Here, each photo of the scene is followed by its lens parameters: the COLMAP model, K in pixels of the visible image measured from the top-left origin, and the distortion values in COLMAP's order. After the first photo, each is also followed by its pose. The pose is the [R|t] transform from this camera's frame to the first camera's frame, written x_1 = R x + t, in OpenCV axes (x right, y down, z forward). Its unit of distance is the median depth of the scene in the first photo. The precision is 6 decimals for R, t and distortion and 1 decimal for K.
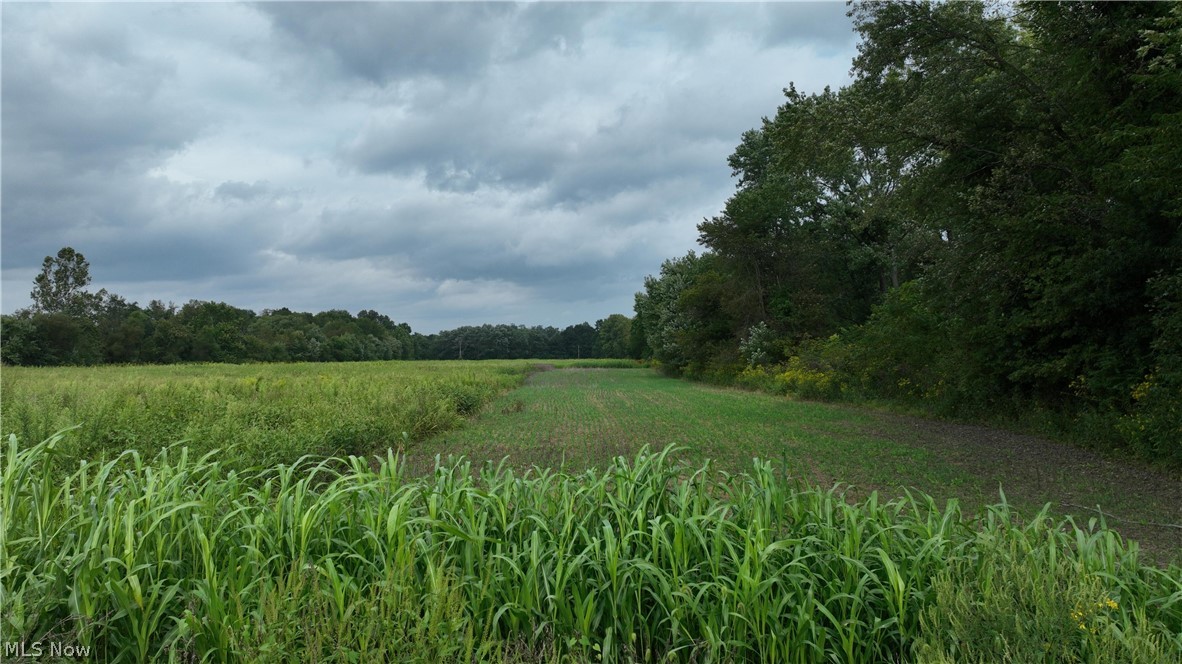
lens RADIAL K [[833.6, 0, 594.1], [0, 833.6, 328.4], [0, 0, 1]] dist [-0.005063, 0.027316]
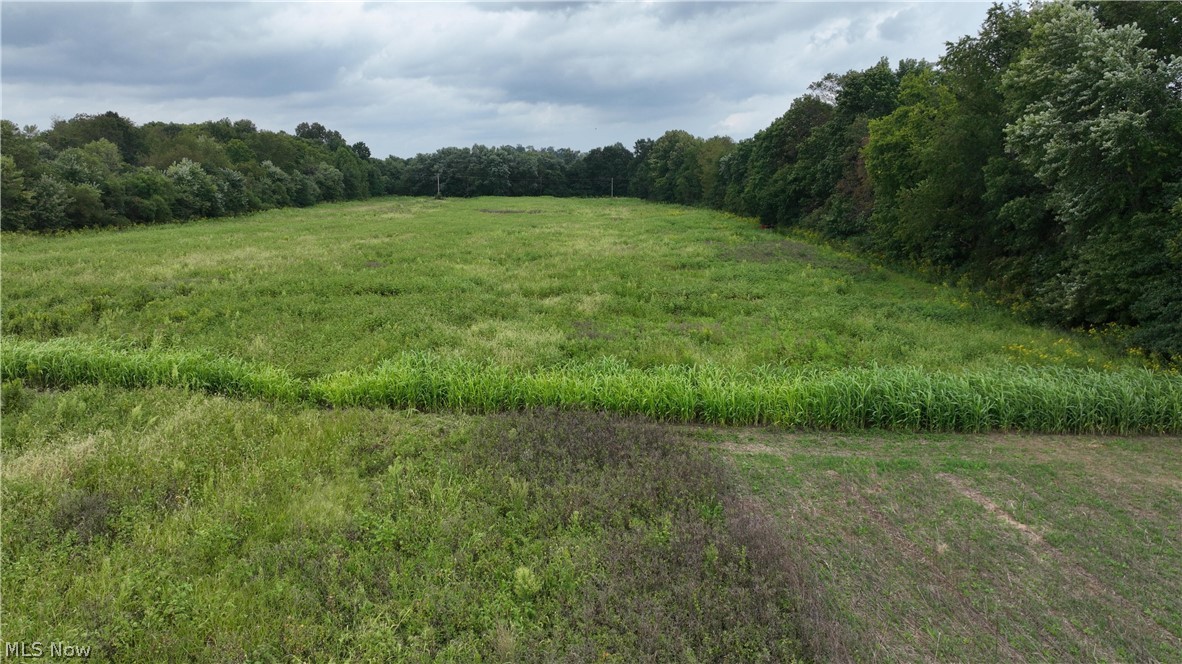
lens RADIAL K [[827.2, 0, 591.0], [0, 827.2, 332.0], [0, 0, 1]] dist [0.001242, 0.006475]
pose [[0.999853, 0.011080, -0.013105, -0.063367], [-0.008004, 0.976581, 0.215000, -0.004389], [0.015180, -0.214863, 0.976526, 0.775574]]
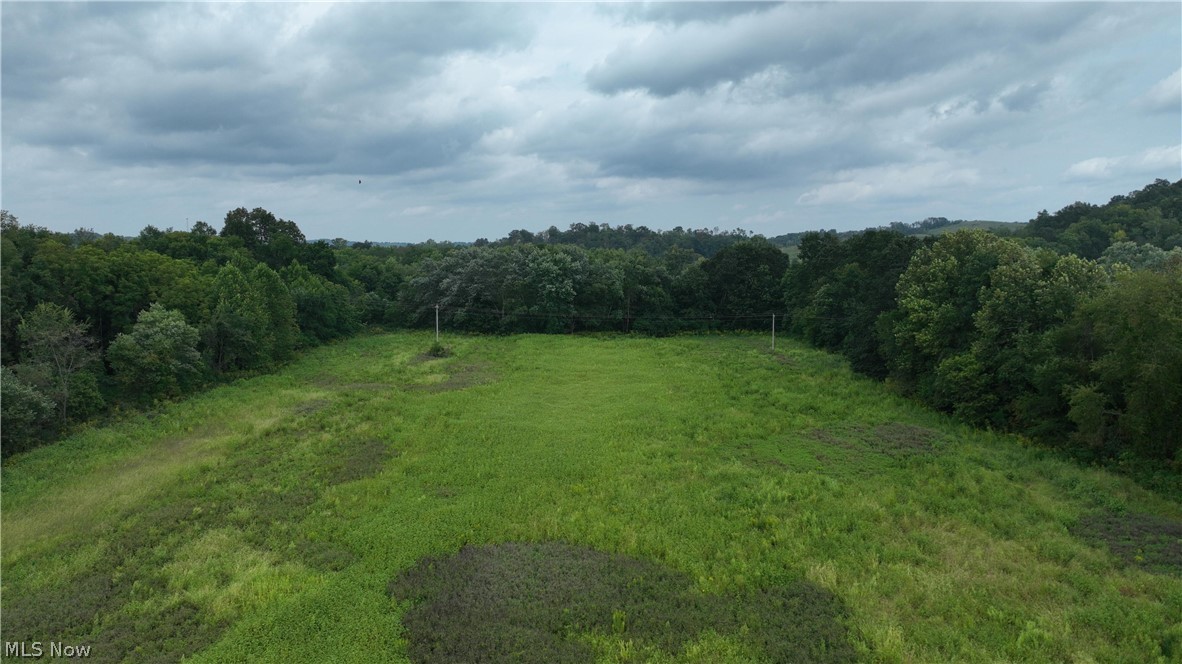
lens RADIAL K [[827.2, 0, 591.0], [0, 827.2, 332.0], [0, 0, 1]] dist [0.001242, 0.006475]
pose [[0.992164, 0.019007, -0.123486, -0.121424], [-0.002438, 0.991119, 0.132958, -0.042837], [0.124916, -0.131616, 0.983399, 1.630275]]
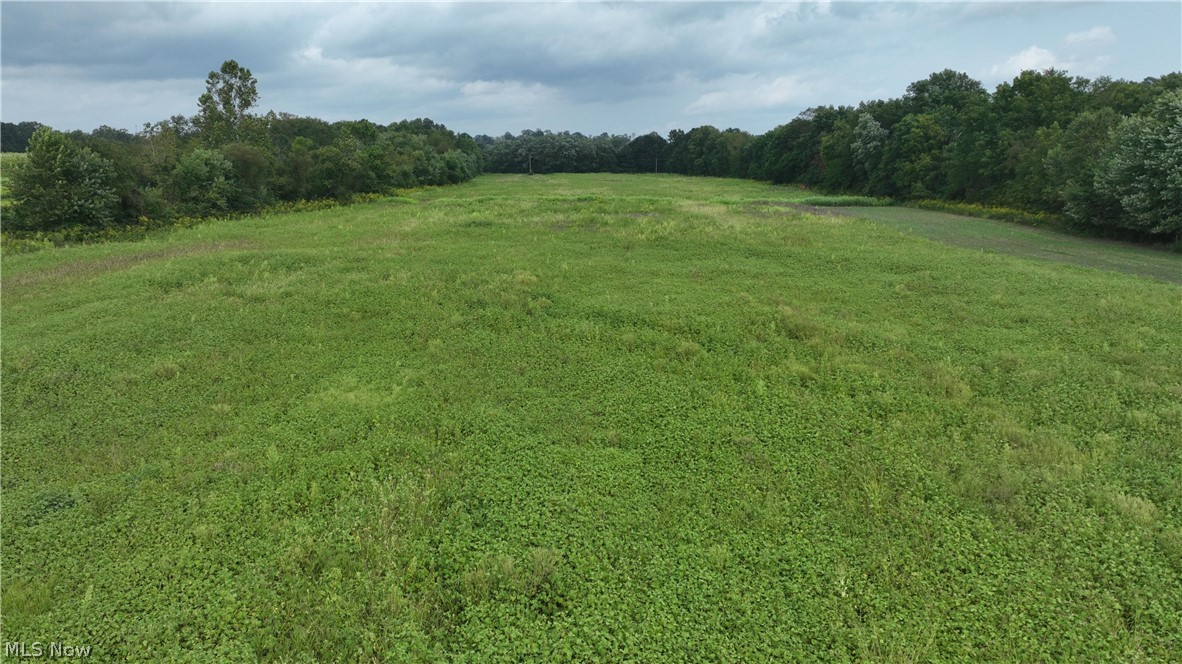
lens RADIAL K [[833.6, 0, 594.1], [0, 833.6, 328.4], [0, 0, 1]] dist [-0.005063, 0.027316]
pose [[0.999987, 0.003199, 0.003934, -0.226376], [-0.004022, 0.972915, 0.231130, -0.025518], [-0.003089, -0.231143, 0.972915, 0.114498]]
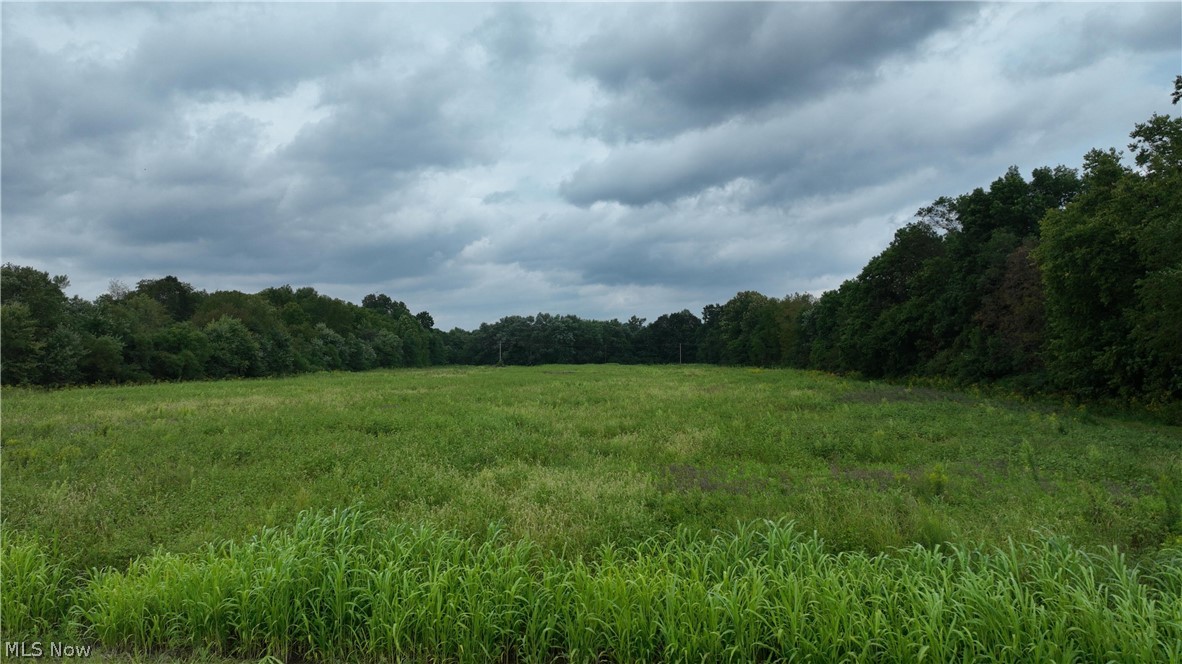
lens RADIAL K [[827.2, 0, 591.0], [0, 827.2, 332.0], [0, 0, 1]] dist [0.001242, 0.006475]
pose [[0.995758, -0.004136, -0.091921, -0.070818], [0.004576, 0.999979, 0.004572, 0.020732], [0.091900, -0.004973, 0.995756, 0.869851]]
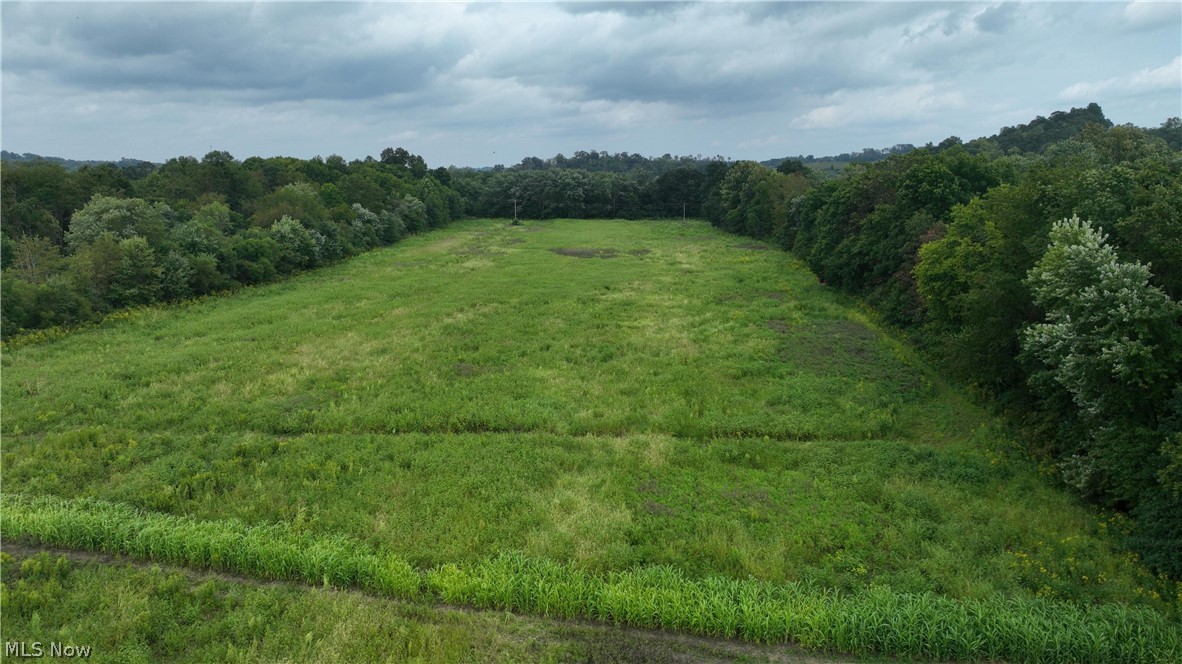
lens RADIAL K [[827.2, 0, 591.0], [0, 827.2, 332.0], [0, 0, 1]] dist [0.001242, 0.006475]
pose [[0.994752, 0.020679, -0.100203, -0.061315], [0.001903, 0.975454, 0.220196, -0.065465], [0.102297, -0.219231, 0.970295, 0.750223]]
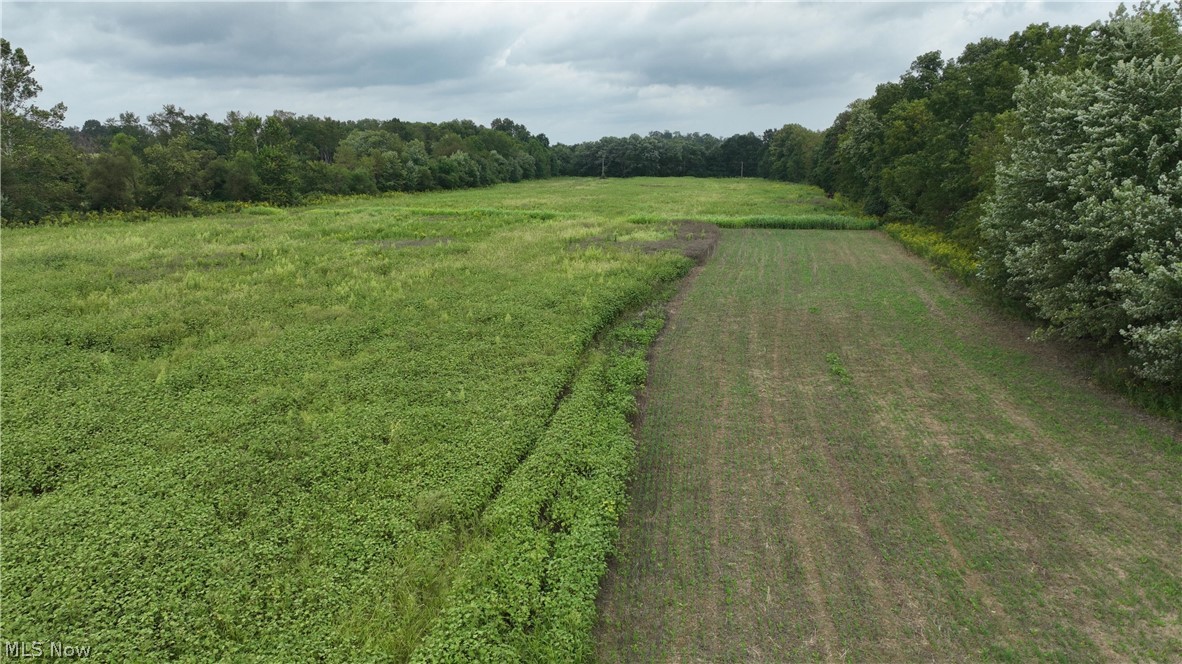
lens RADIAL K [[833.6, 0, 594.1], [0, 833.6, 328.4], [0, 0, 1]] dist [-0.005063, 0.027316]
pose [[0.983176, 0.042206, -0.177717, -0.022371], [-0.000419, 0.973457, 0.228871, -0.020206], [0.182659, -0.224946, 0.957097, 0.325351]]
